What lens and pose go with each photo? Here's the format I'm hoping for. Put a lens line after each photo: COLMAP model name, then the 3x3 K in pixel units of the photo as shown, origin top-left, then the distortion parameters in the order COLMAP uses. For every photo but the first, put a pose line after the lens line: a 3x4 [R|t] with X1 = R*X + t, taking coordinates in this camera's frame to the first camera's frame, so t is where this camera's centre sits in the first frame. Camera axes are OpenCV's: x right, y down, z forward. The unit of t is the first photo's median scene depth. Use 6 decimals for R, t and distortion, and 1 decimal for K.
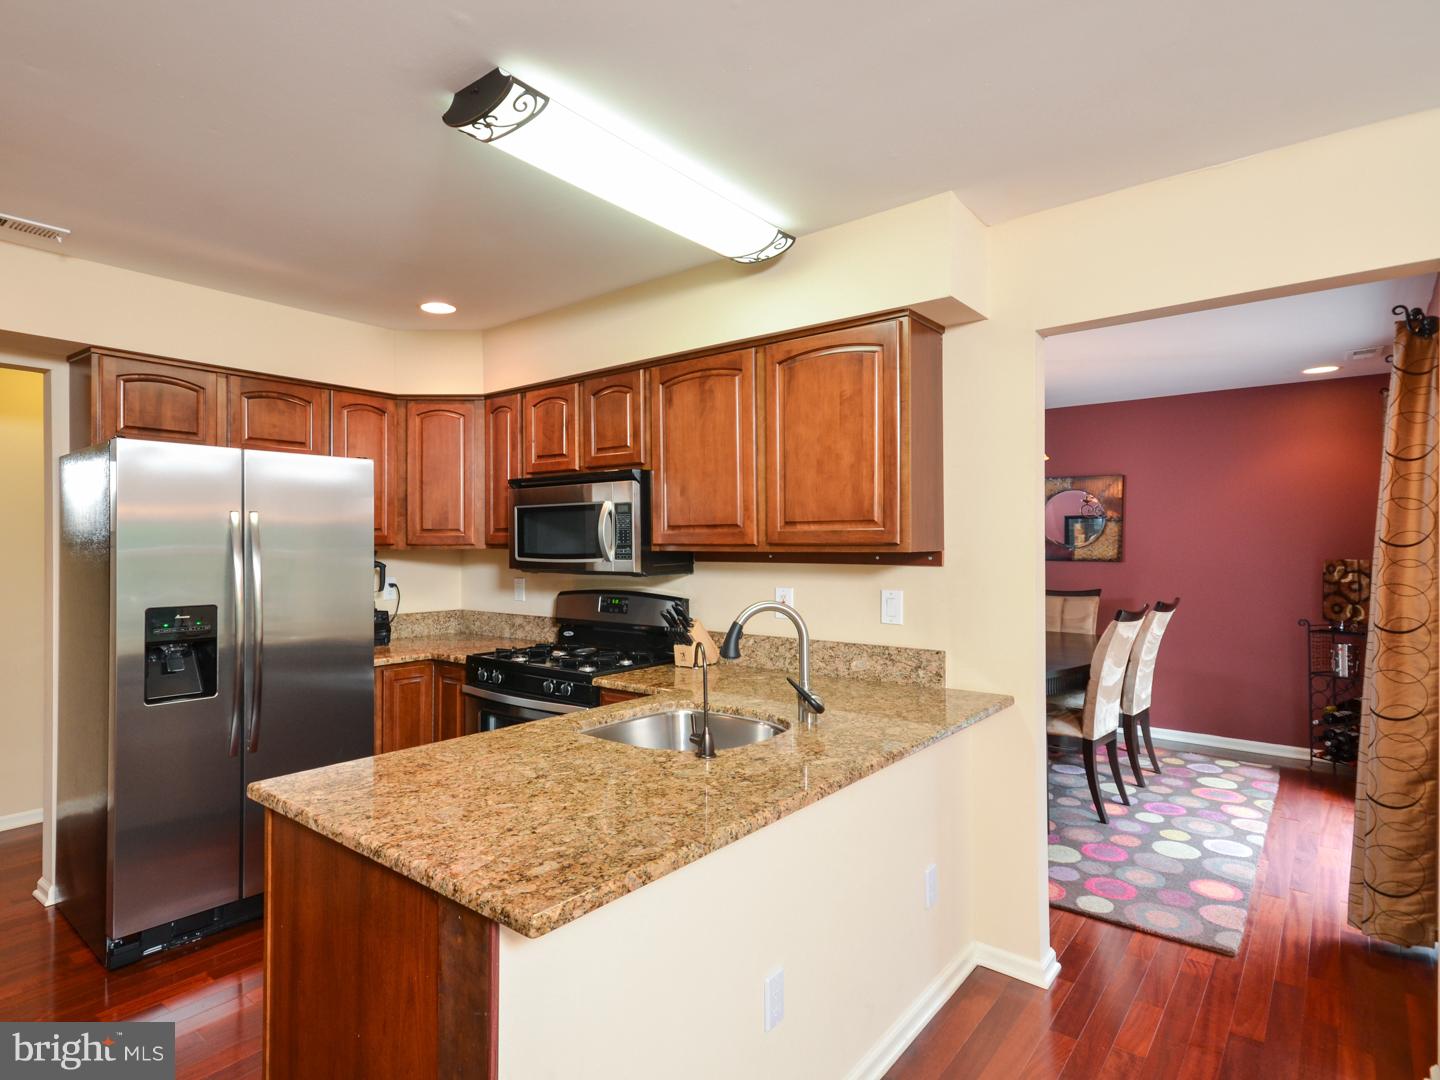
lens RADIAL K [[801.7, 0, 539.7], [0, 801.7, 537.6], [0, 0, 1]] dist [0.001279, 0.001670]
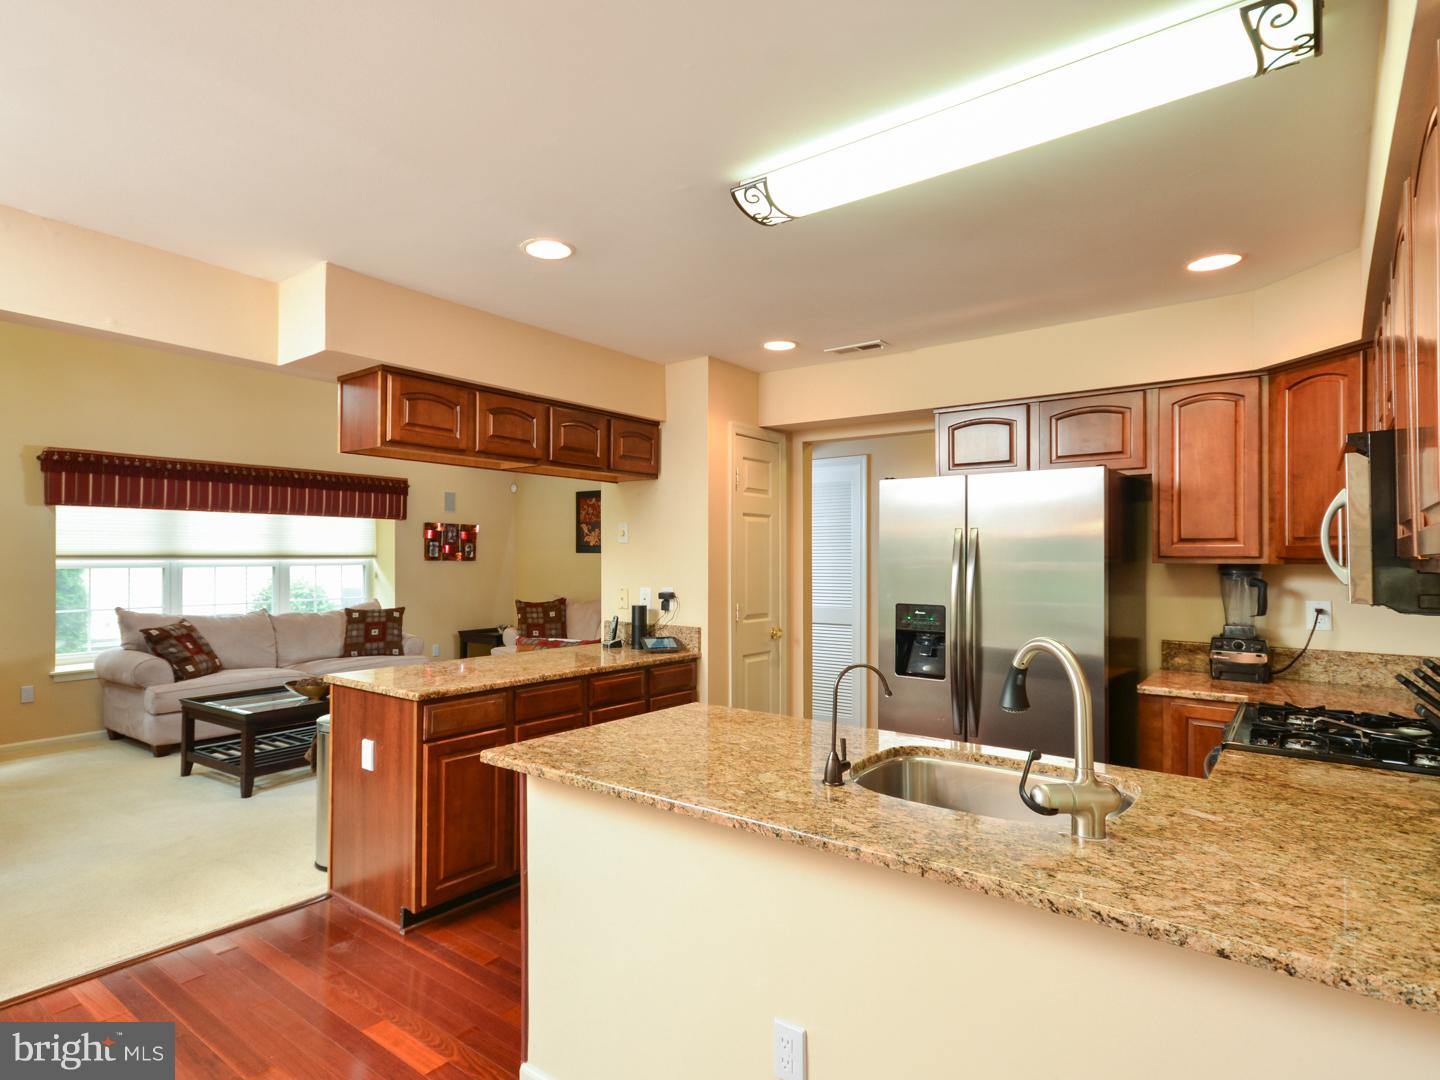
lens RADIAL K [[788.7, 0, 720.0], [0, 788.7, 540.0], [0, 0, 1]] dist [0.022132, 0.000359]
pose [[0.126567, -0.021947, -0.991715, 1.201645], [0.005612, 0.999755, -0.021408, 0.011010], [0.991942, -0.002856, 0.126659, 0.822625]]
